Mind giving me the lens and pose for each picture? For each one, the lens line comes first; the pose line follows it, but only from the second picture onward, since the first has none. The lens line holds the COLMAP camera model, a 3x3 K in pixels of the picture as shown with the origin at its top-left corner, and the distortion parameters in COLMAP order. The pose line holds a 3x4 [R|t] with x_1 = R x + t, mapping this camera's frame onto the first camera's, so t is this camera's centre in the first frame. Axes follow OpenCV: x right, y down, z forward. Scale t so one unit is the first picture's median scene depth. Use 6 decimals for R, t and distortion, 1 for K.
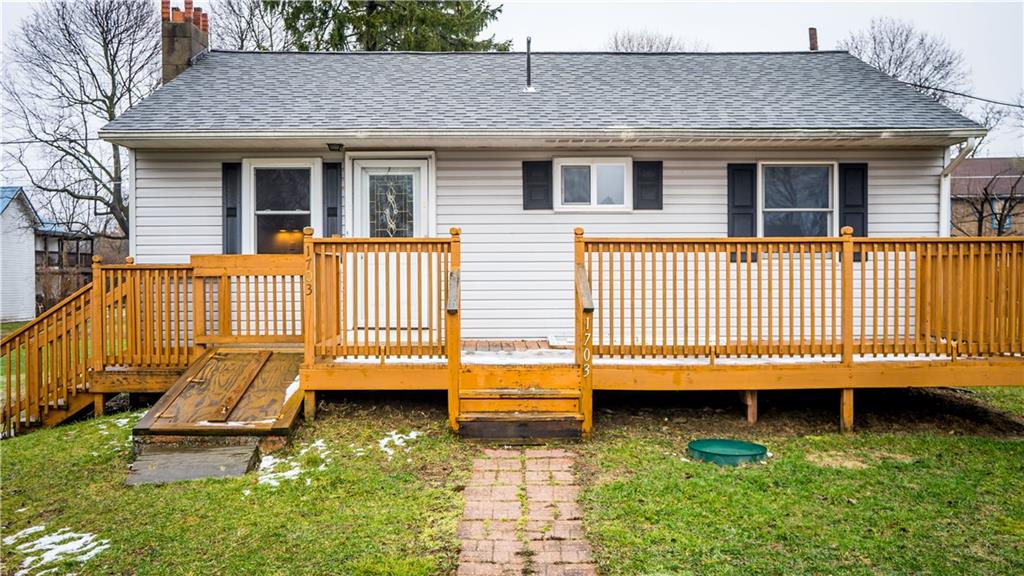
lens RADIAL K [[1041.6, 0, 501.2], [0, 1041.6, 285.9], [0, 0, 1]] dist [-0.010481, 0.000000]
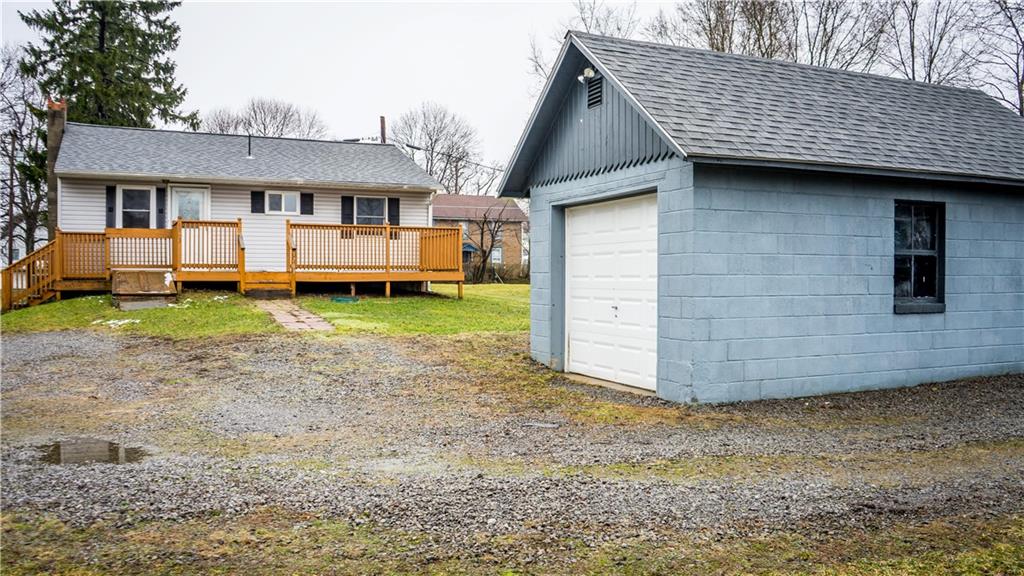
lens RADIAL K [[869.8, 0, 512.1], [0, 869.8, 290.5], [0, 0, 1]] dist [-0.089272, 0.035330]
pose [[0.908073, -0.000399, 0.418811, -0.245288], [0.001047, 0.999999, -0.001316, 0.096046], [-0.418810, 0.001634, 0.908072, -0.910982]]
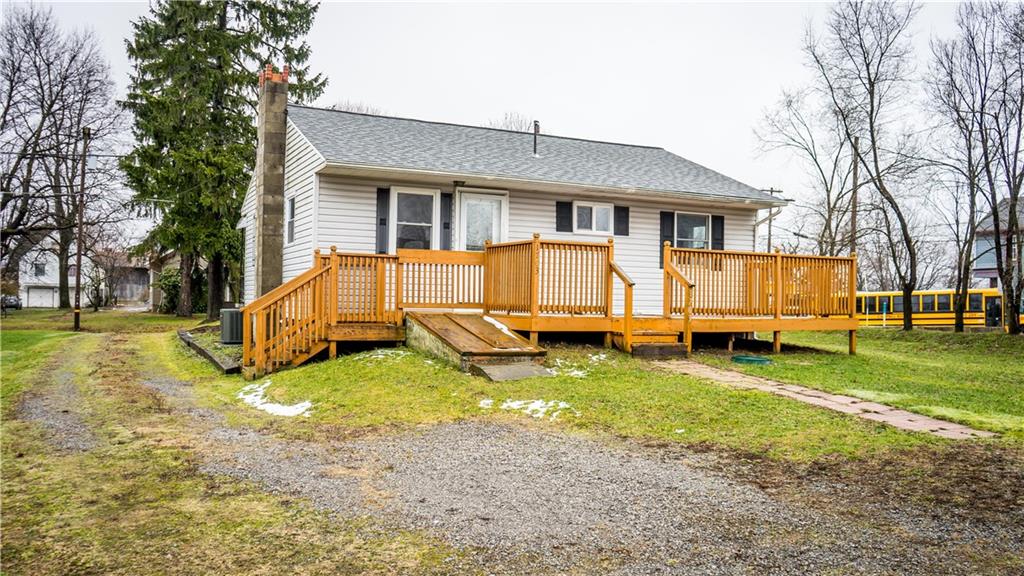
lens RADIAL K [[869.8, 0, 503.2], [0, 869.8, 277.8], [0, 0, 1]] dist [-0.089272, 0.035330]
pose [[0.900541, 0.032198, 0.433577, -0.634083], [-0.016054, 0.999037, -0.040845, 0.055020], [-0.434474, 0.029822, 0.900191, -0.171576]]
